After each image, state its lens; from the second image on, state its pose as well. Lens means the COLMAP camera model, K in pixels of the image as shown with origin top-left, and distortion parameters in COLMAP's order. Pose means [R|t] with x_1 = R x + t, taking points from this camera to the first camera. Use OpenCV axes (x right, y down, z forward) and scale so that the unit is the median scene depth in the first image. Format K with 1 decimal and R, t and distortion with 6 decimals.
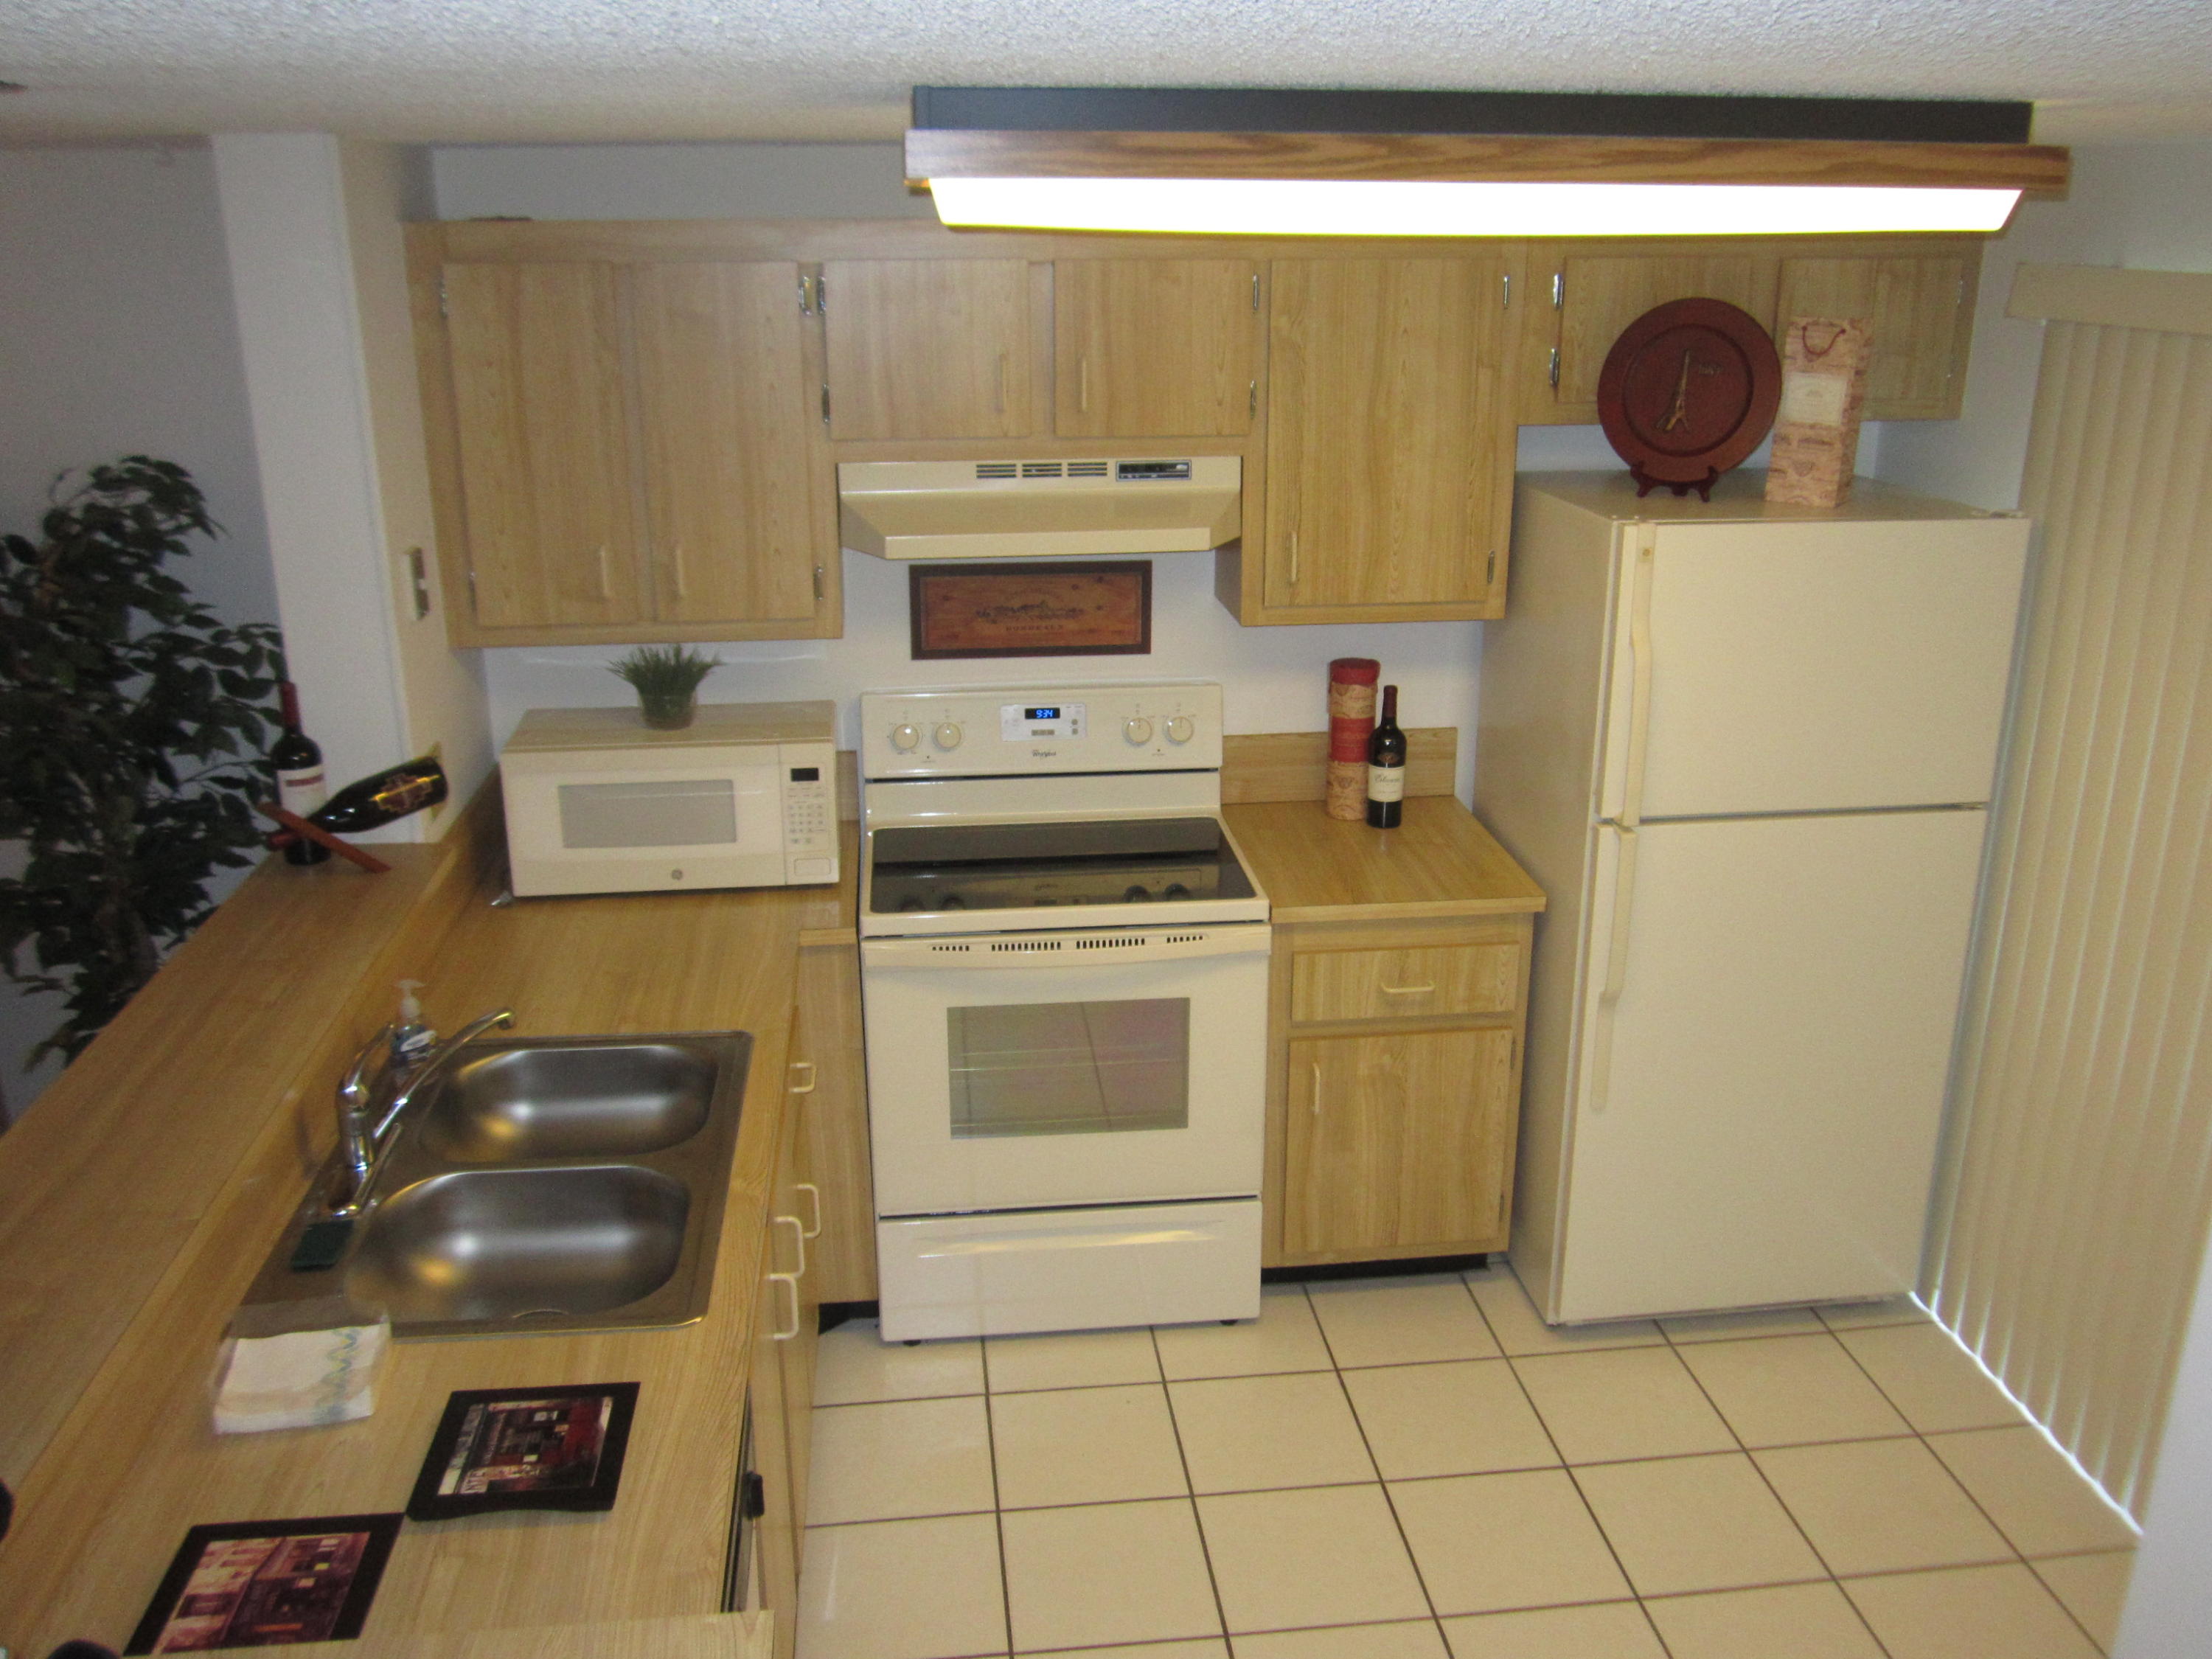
lens RADIAL K [[1828.3, 0, 1105.4], [0, 1828.3, 829.7], [0, 0, 1]] dist [-0.048689, 0.010230]
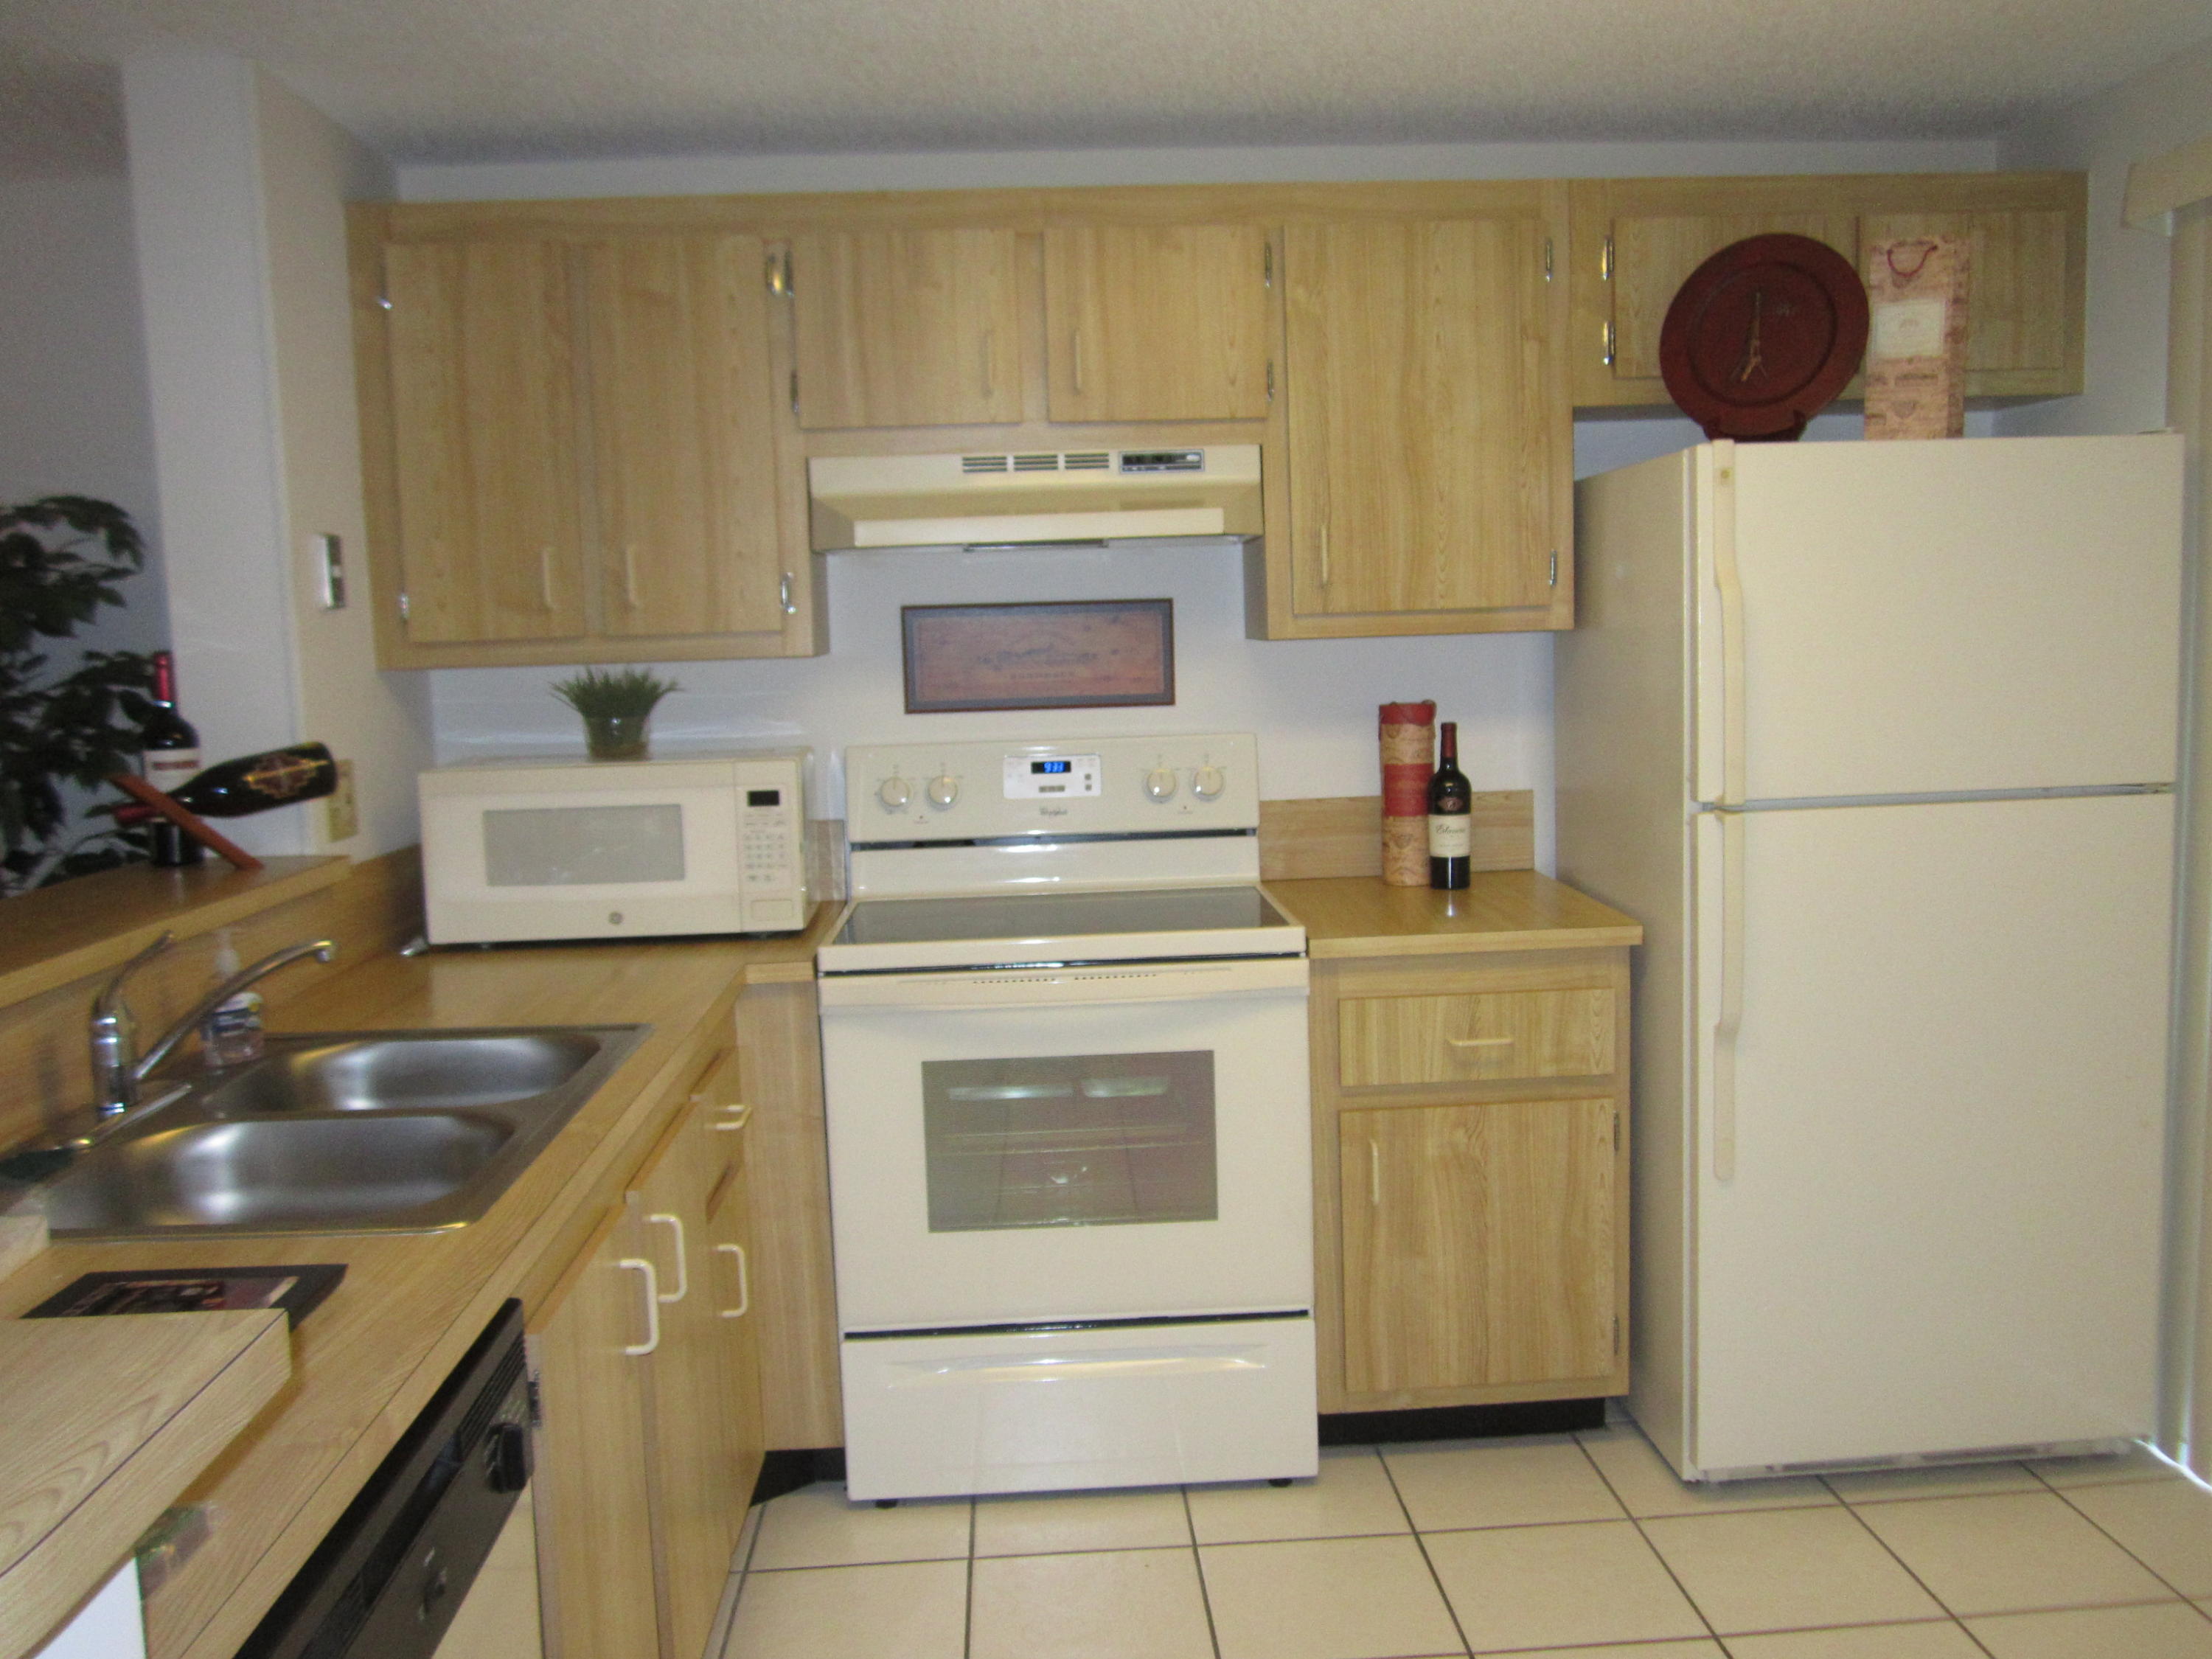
lens RADIAL K [[1828.3, 0, 1109.2], [0, 1828.3, 828.8], [0, 0, 1]] dist [-0.048689, 0.010230]
pose [[0.997779, -0.023361, -0.062375, 0.052317], [0.009888, 0.978054, -0.208117, 0.164206], [0.065868, 0.207038, 0.976113, 0.165235]]
